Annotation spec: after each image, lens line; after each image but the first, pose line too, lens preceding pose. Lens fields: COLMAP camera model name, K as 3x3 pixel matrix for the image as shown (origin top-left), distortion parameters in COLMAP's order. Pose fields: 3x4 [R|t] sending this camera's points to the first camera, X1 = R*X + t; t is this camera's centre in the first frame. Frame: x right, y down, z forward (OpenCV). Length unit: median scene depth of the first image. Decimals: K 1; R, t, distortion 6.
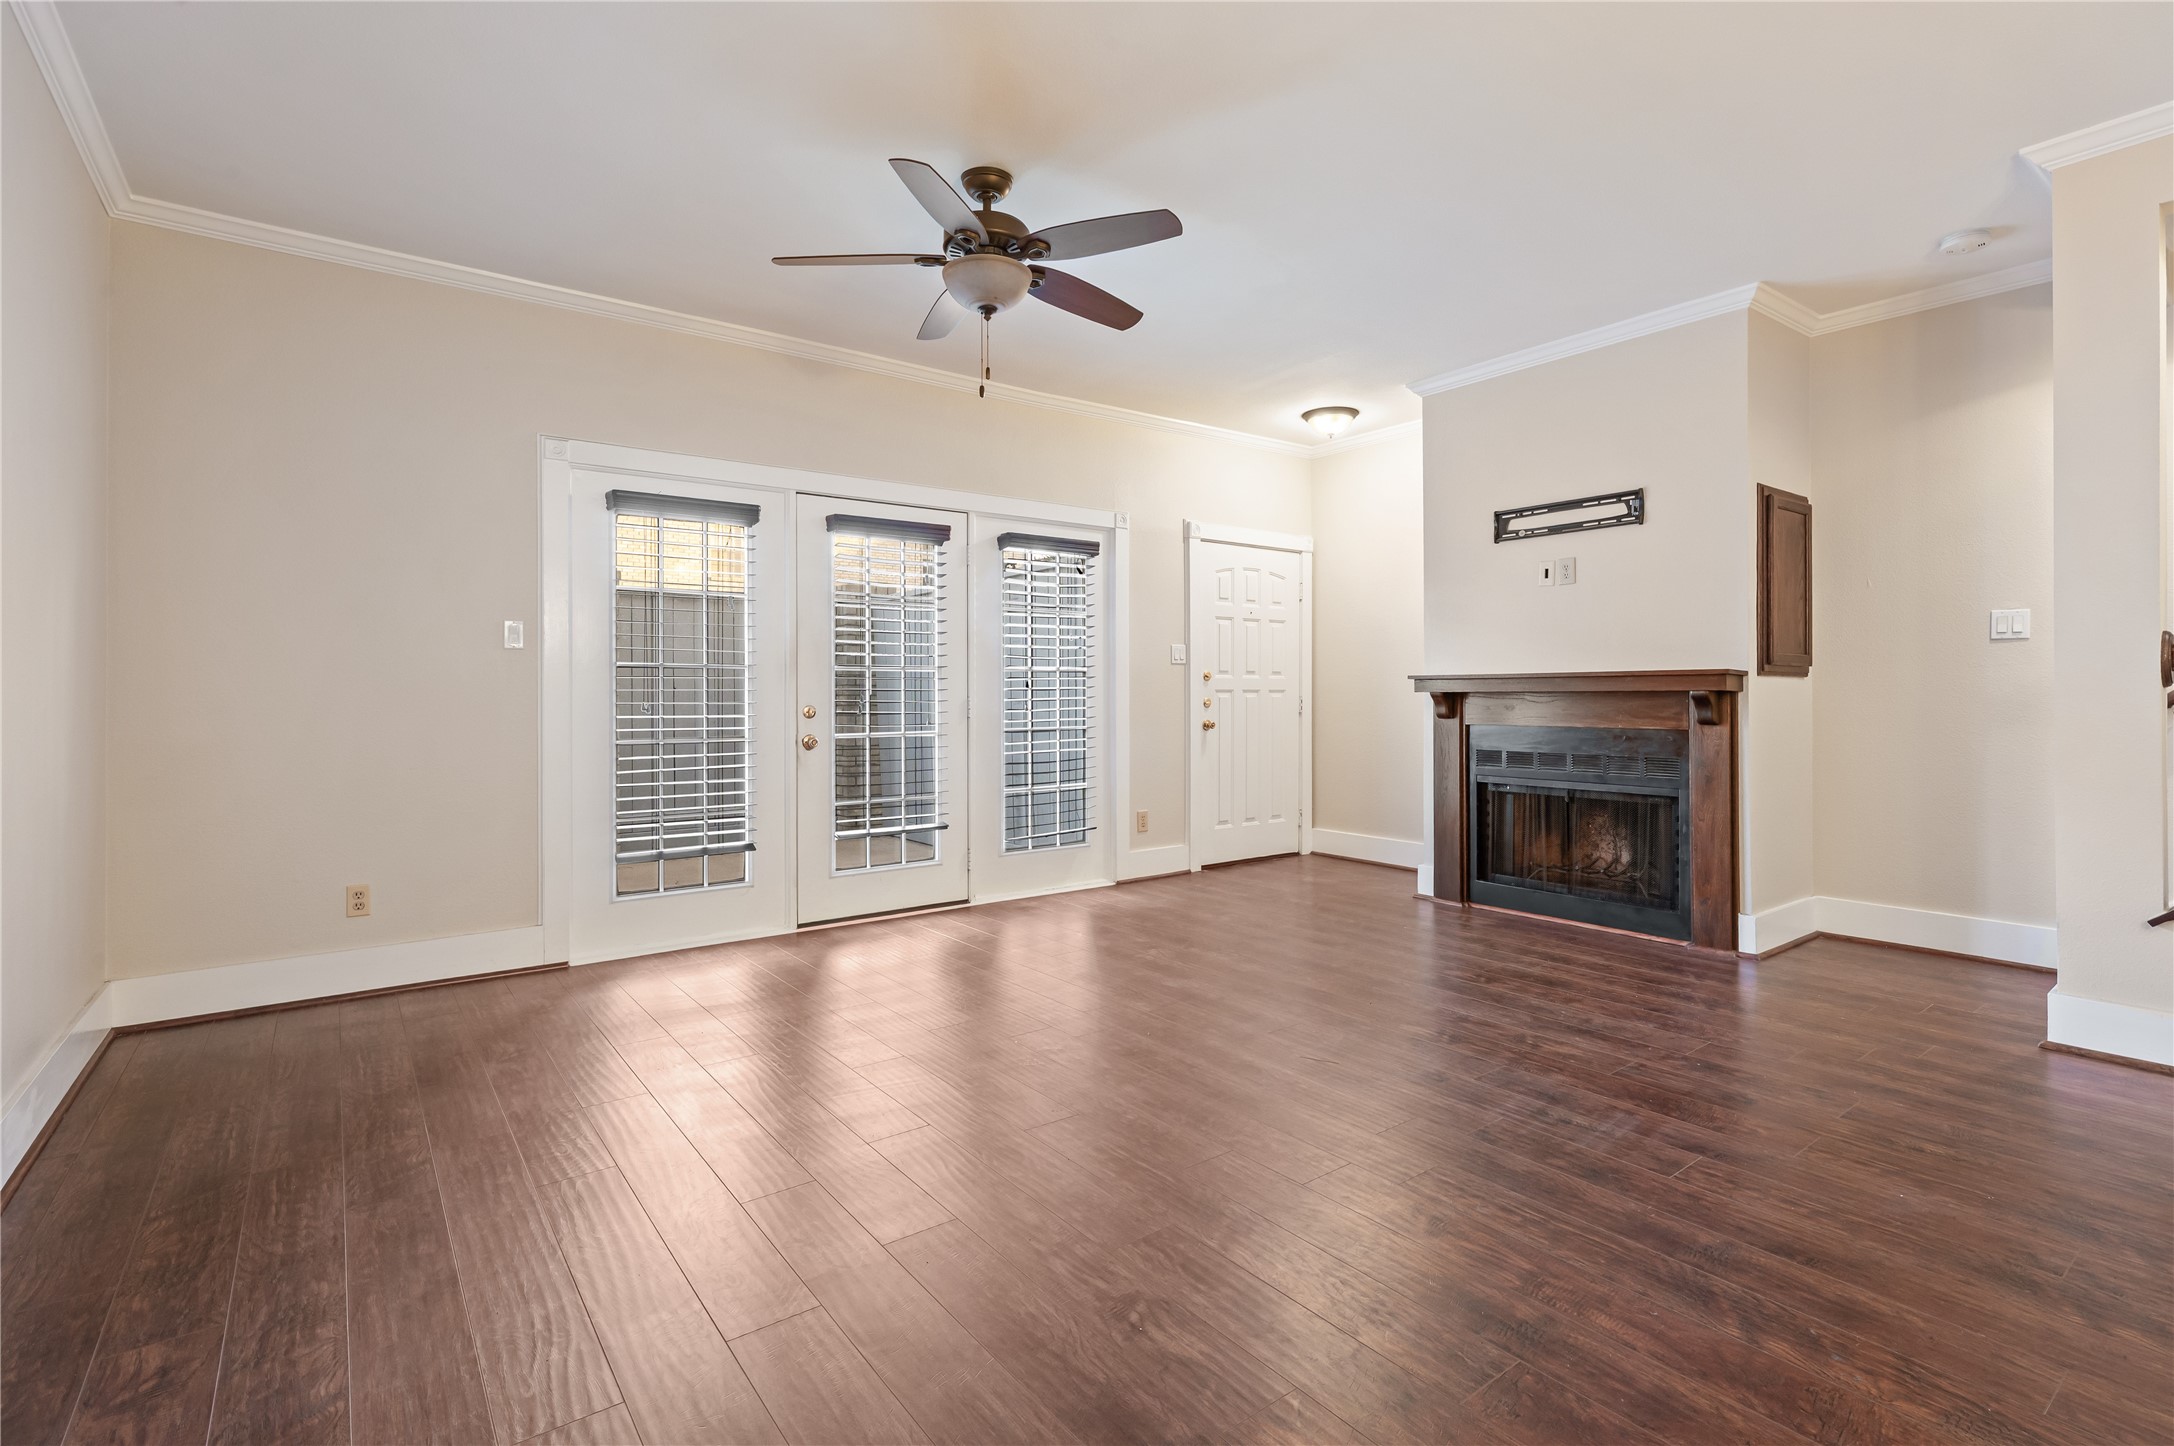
lens RADIAL K [[1014.0, 0, 1097.4], [0, 1014.0, 685.4], [0, 0, 1]] dist [-0.000672, -0.000460]
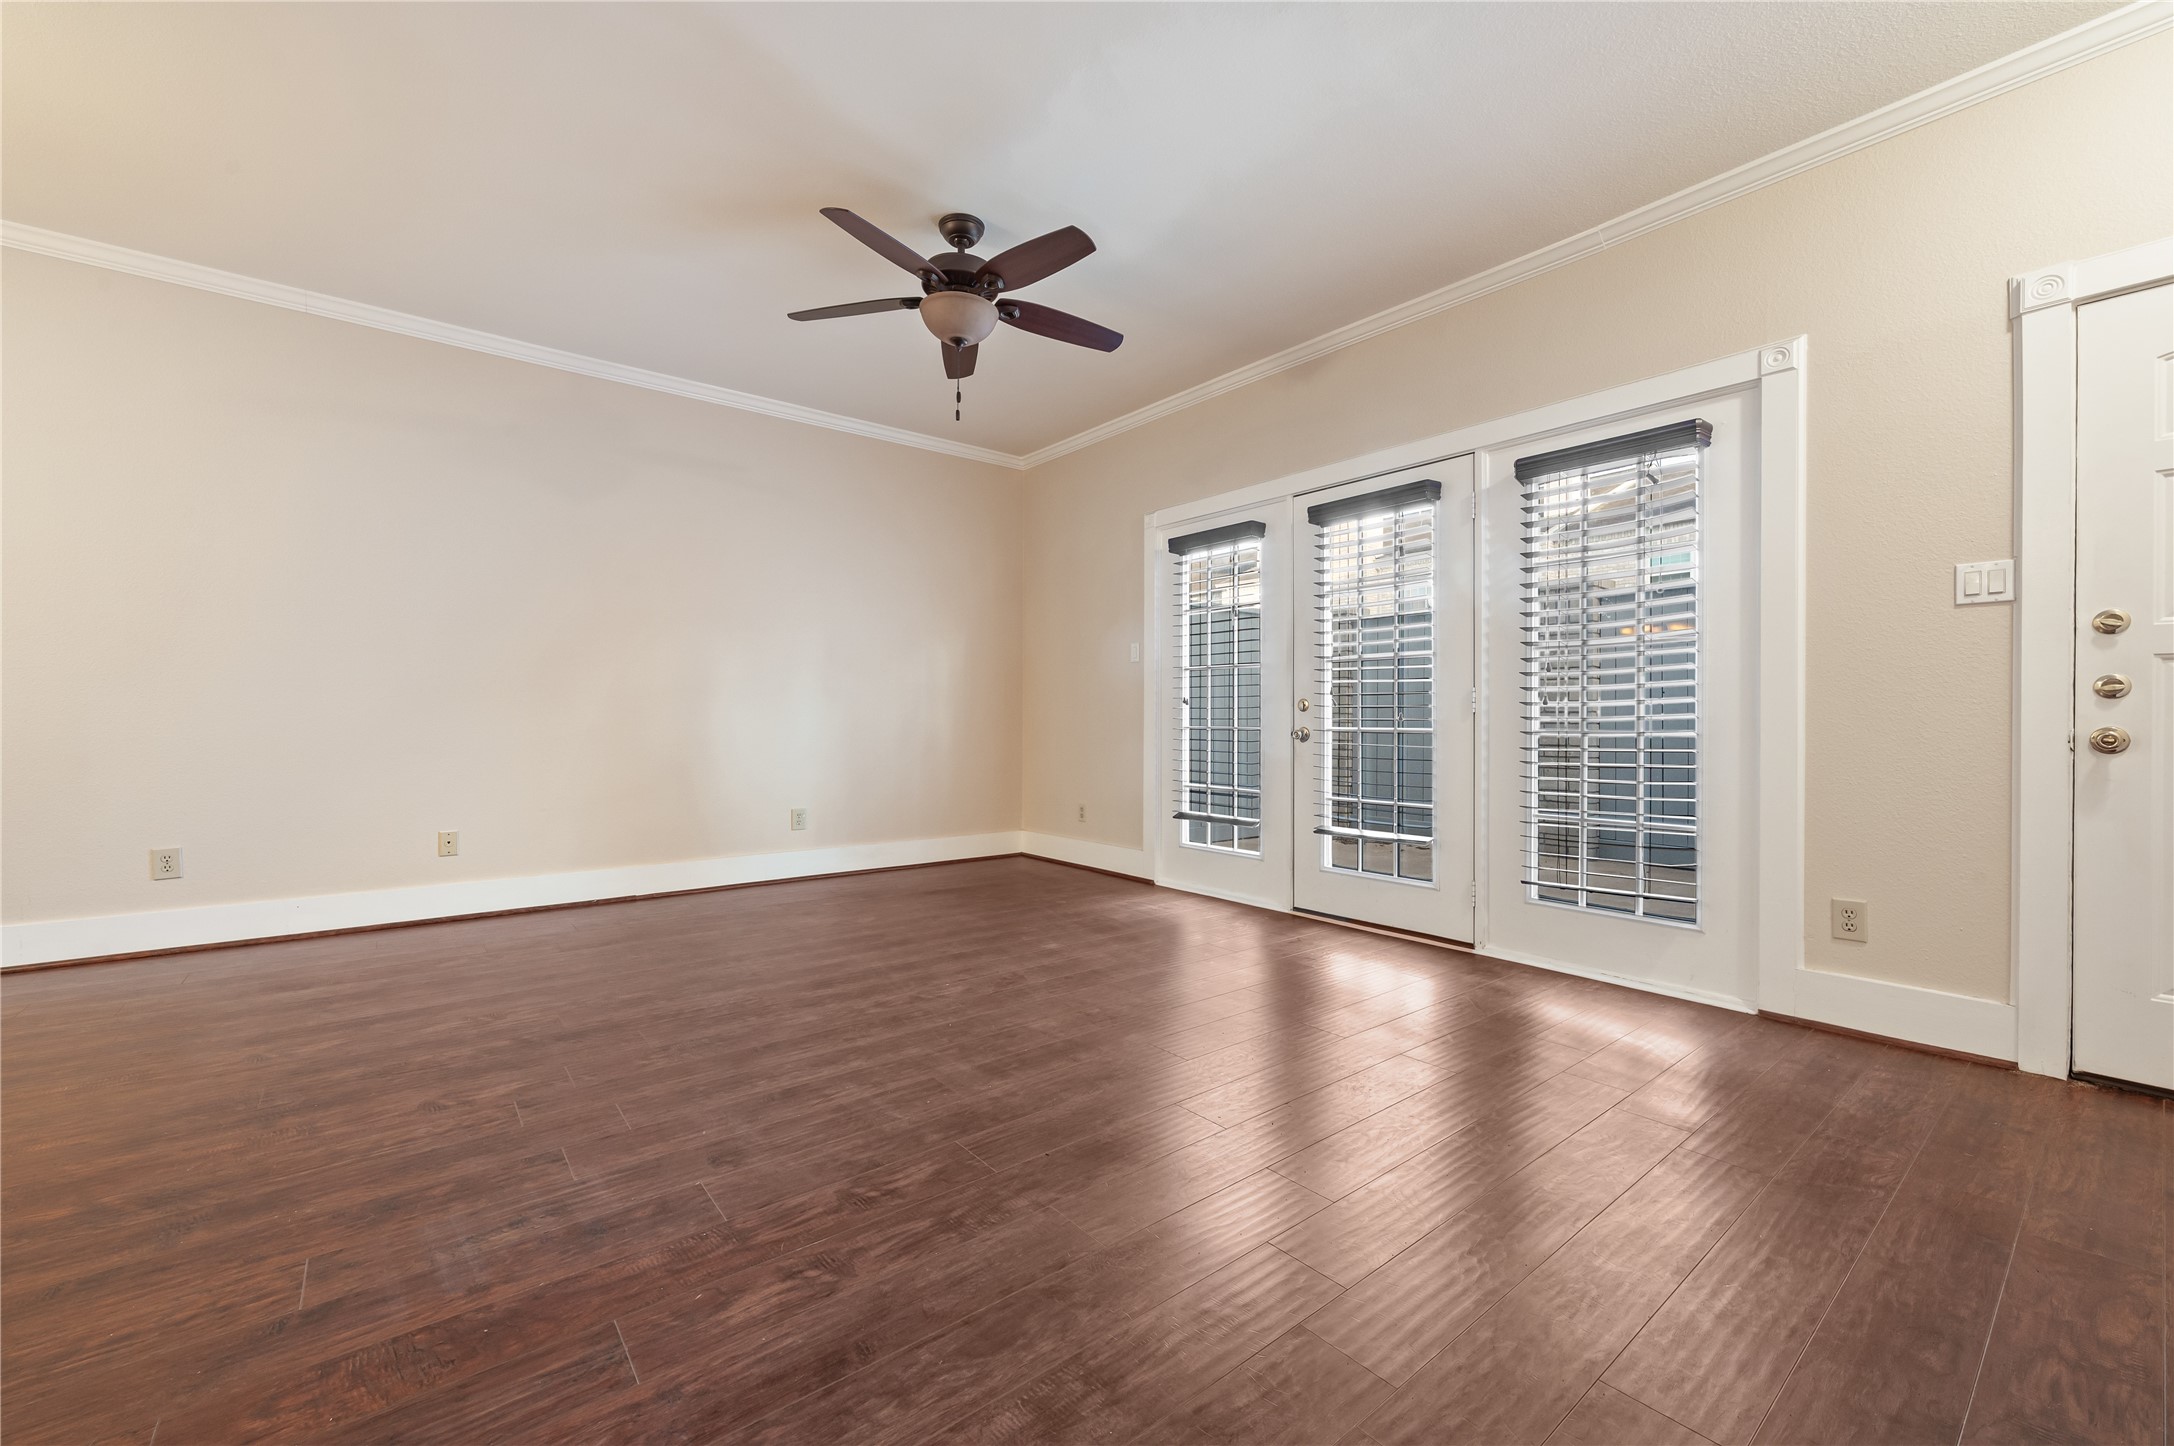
lens RADIAL K [[865.7, 0, 1087.0], [0, 865.7, 723.0], [0, 0, 1]] dist [-0.002202, 0.000528]
pose [[0.032529, 0.009715, -0.999424, 0.643605], [0.004565, 0.999941, 0.009868, 0.037720], [0.999460, -0.004883, 0.032483, 0.818044]]
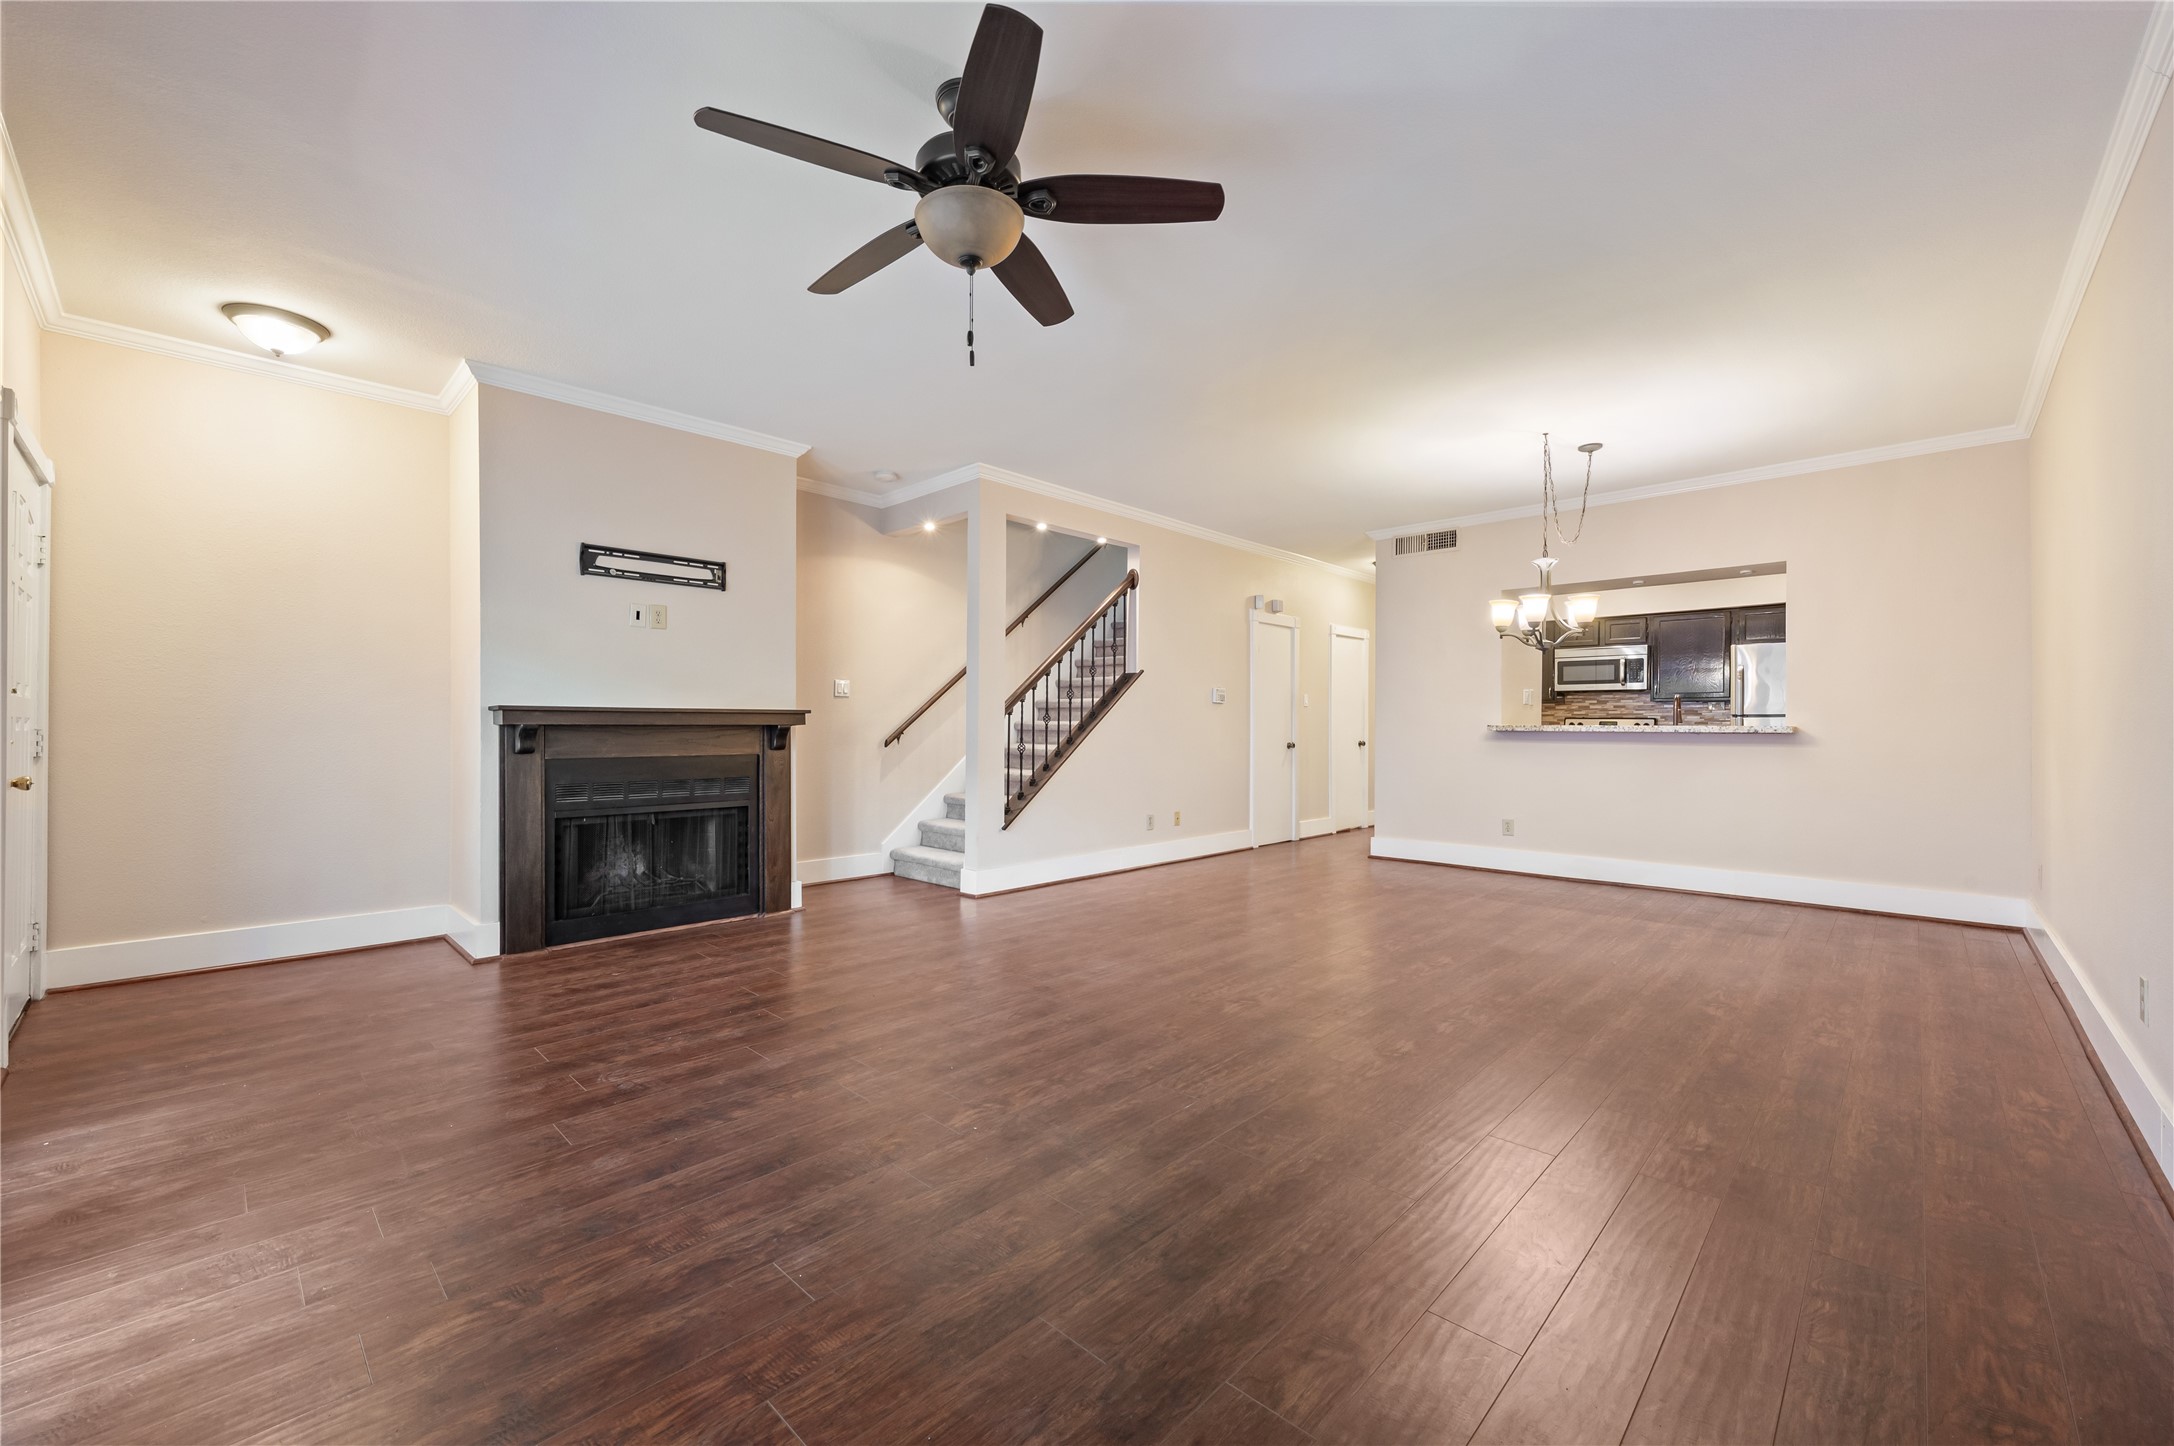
lens RADIAL K [[865.7, 0, 1087.0], [0, 865.7, 723.0], [0, 0, 1]] dist [-0.002202, 0.000528]
pose [[-0.159338, 0.005403, 0.987209, -0.602094], [-0.011104, 0.999912, -0.007265, 0.006348], [-0.987162, -0.012120, -0.159264, 0.747568]]
